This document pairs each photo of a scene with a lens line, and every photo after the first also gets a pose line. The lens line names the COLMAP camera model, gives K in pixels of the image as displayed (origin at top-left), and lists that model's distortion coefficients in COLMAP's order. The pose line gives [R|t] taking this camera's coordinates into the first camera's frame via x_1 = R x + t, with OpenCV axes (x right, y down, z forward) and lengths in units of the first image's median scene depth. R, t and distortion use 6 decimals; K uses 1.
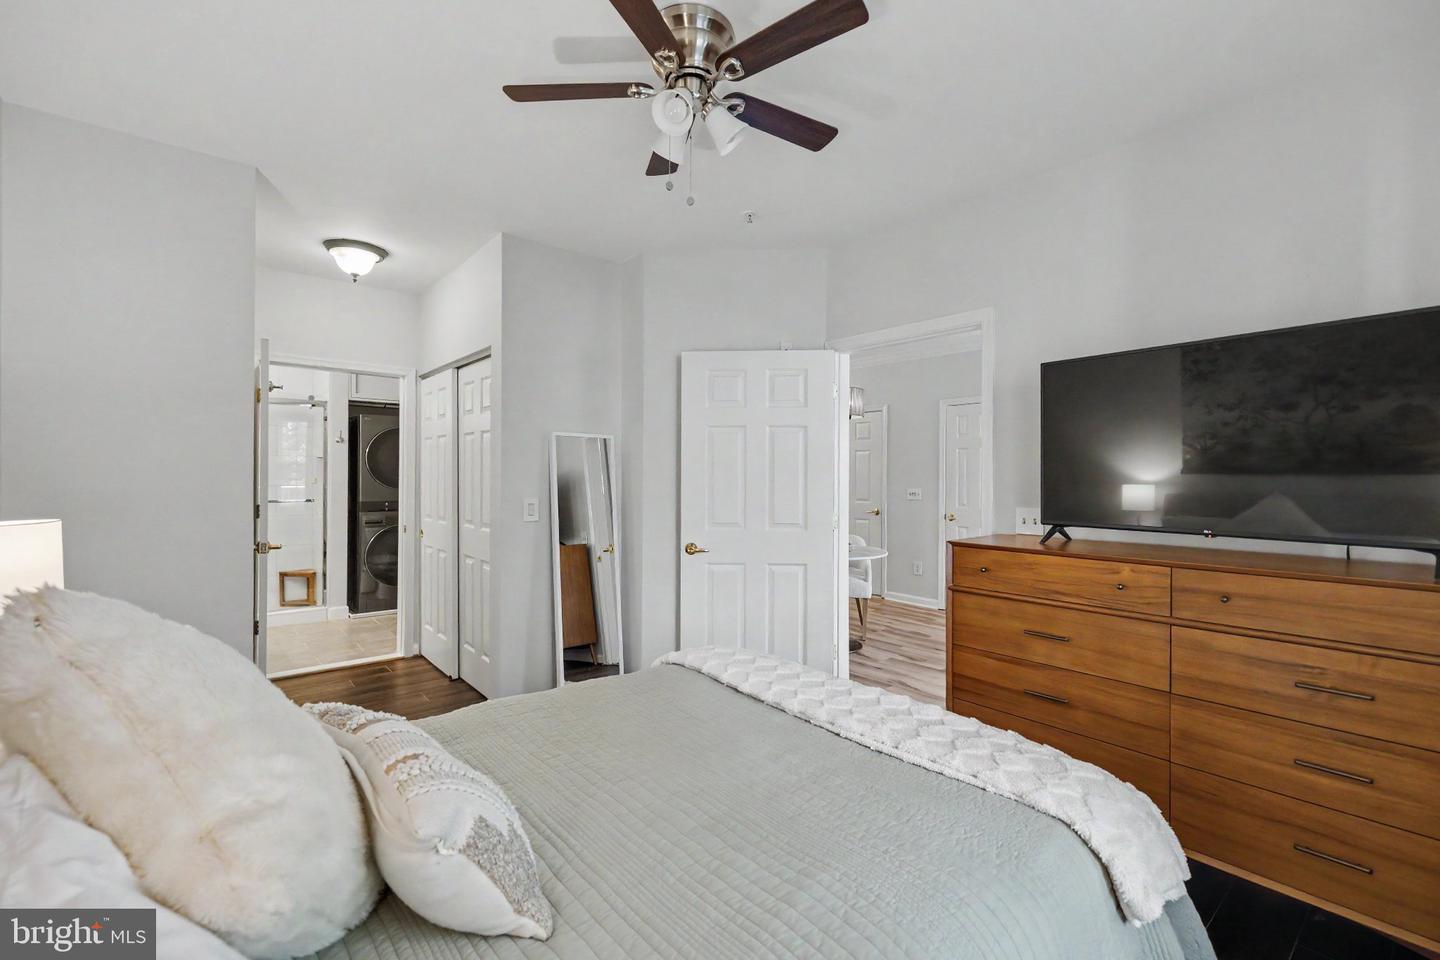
lens RADIAL K [[613.4, 0, 727.3], [0, 613.4, 474.5], [0, 0, 1]] dist [0.000306, 0.000080]
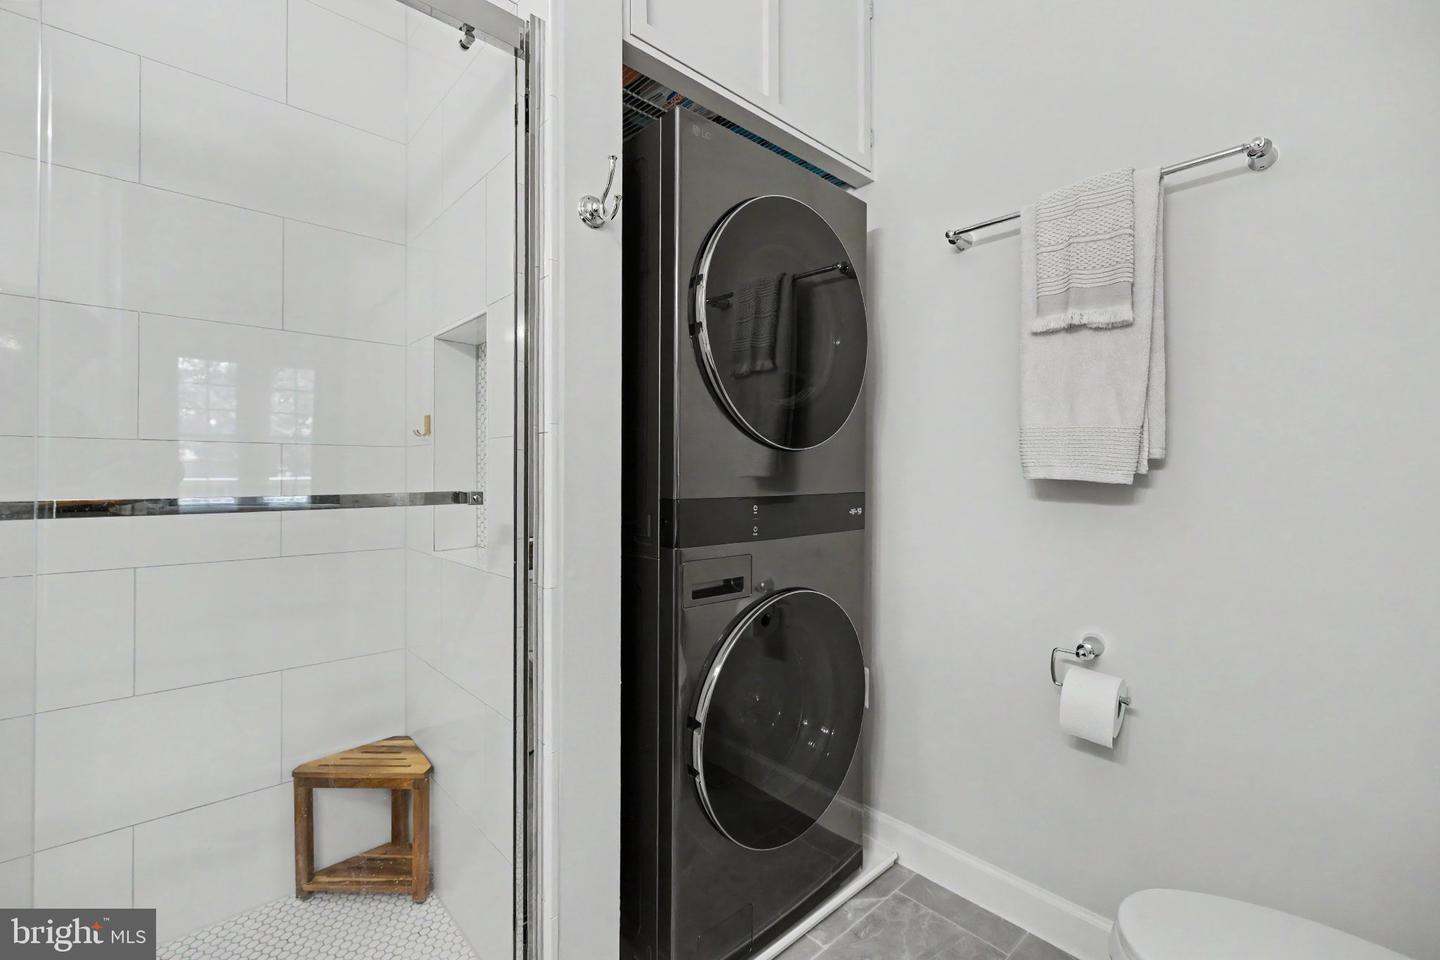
lens RADIAL K [[610.1, 0, 721.6], [0, 610.1, 474.8], [0, 0, 1]] dist [0.000450, 0.000325]
pose [[0.999693, -0.009675, 0.022832, -0.590051], [0.009660, 0.999953, 0.000738, 0.035114], [-0.022838, -0.000517, 0.999739, 0.785773]]
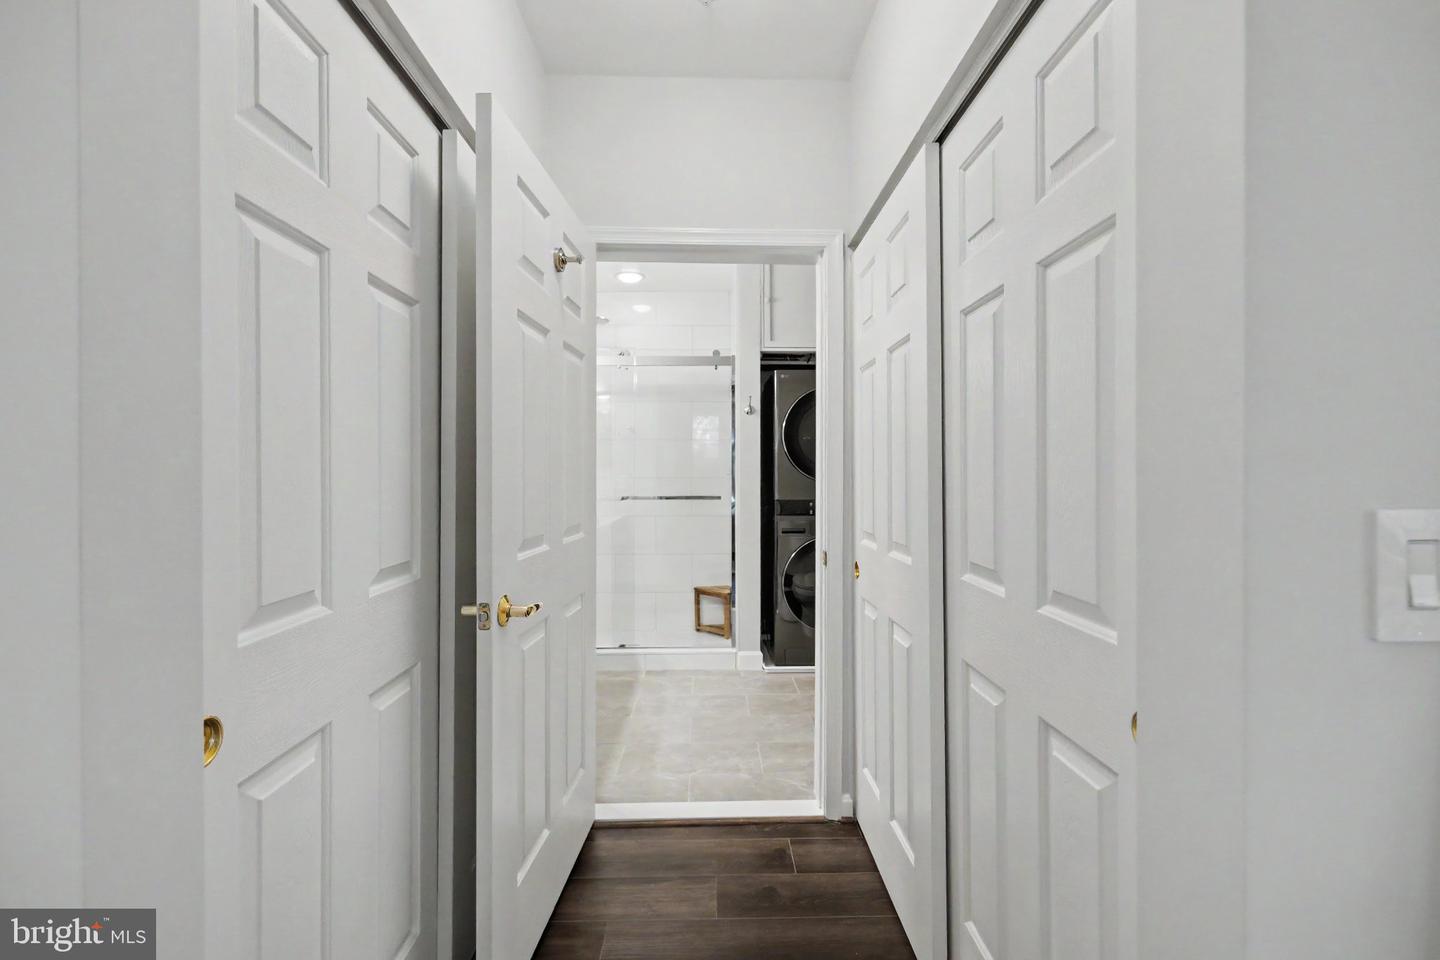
lens RADIAL K [[613.4, 0, 727.3], [0, 613.4, 474.5], [0, 0, 1]] dist [0.000306, 0.000080]
pose [[0.777842, -0.006150, -0.628430, -0.217382], [0.006272, 0.999978, -0.002022, 0.017106], [0.628429, -0.002369, 0.777864, 0.445925]]
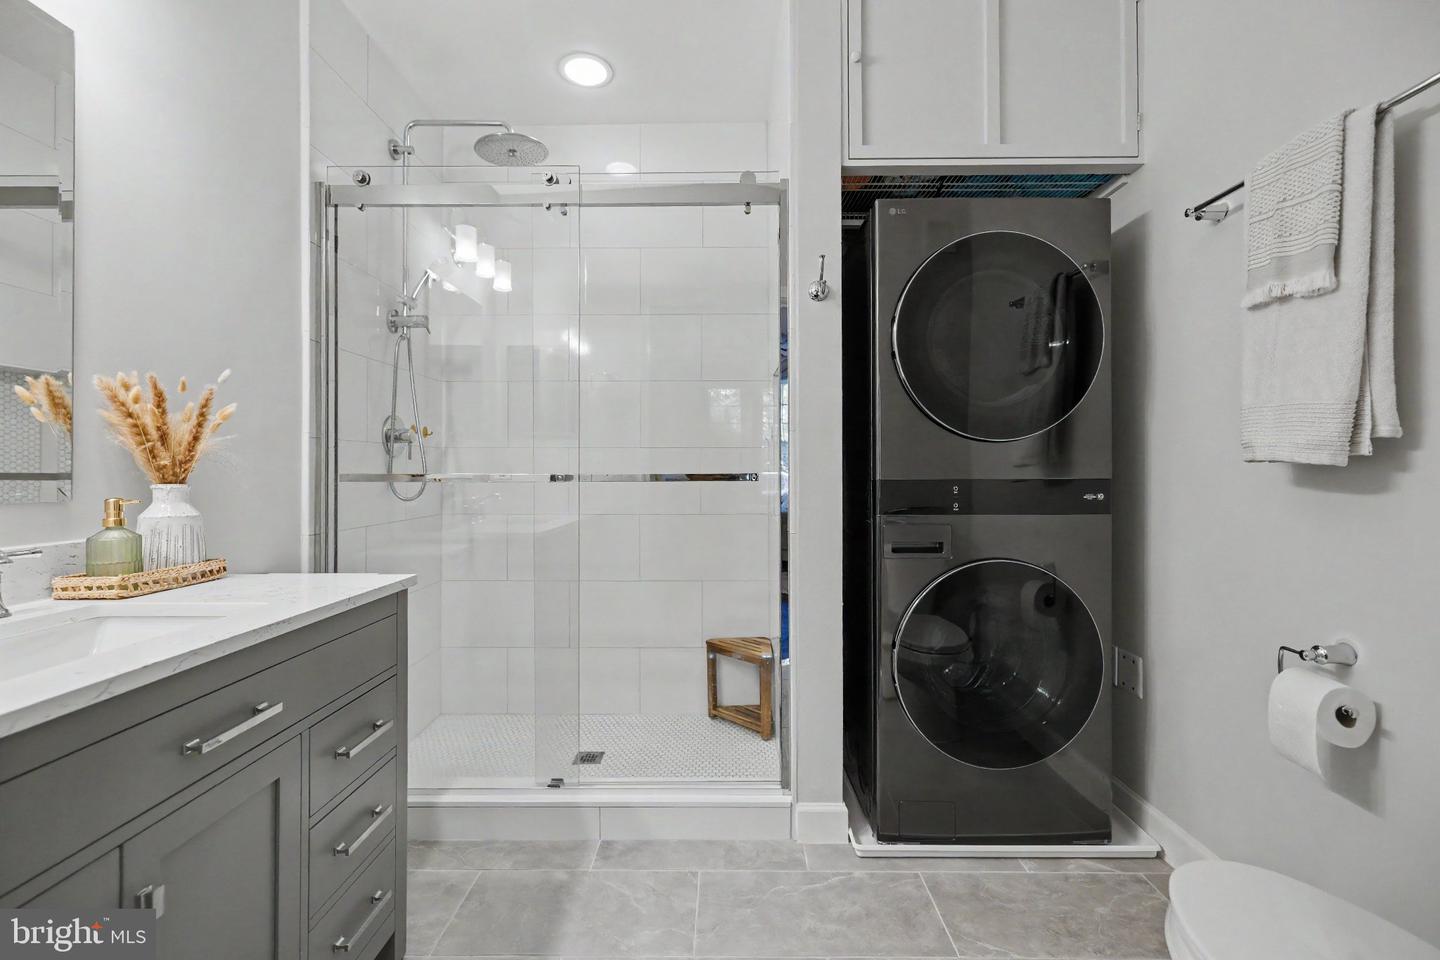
lens RADIAL K [[618.3, 0, 720.6], [0, 618.3, 476.1], [0, 0, 1]] dist [0.000777, 0.000120]
pose [[0.748071, -0.005971, -0.663592, -0.453808], [0.008227, 0.999966, 0.000277, 0.041458], [0.663568, -0.005666, 0.748095, 0.718891]]
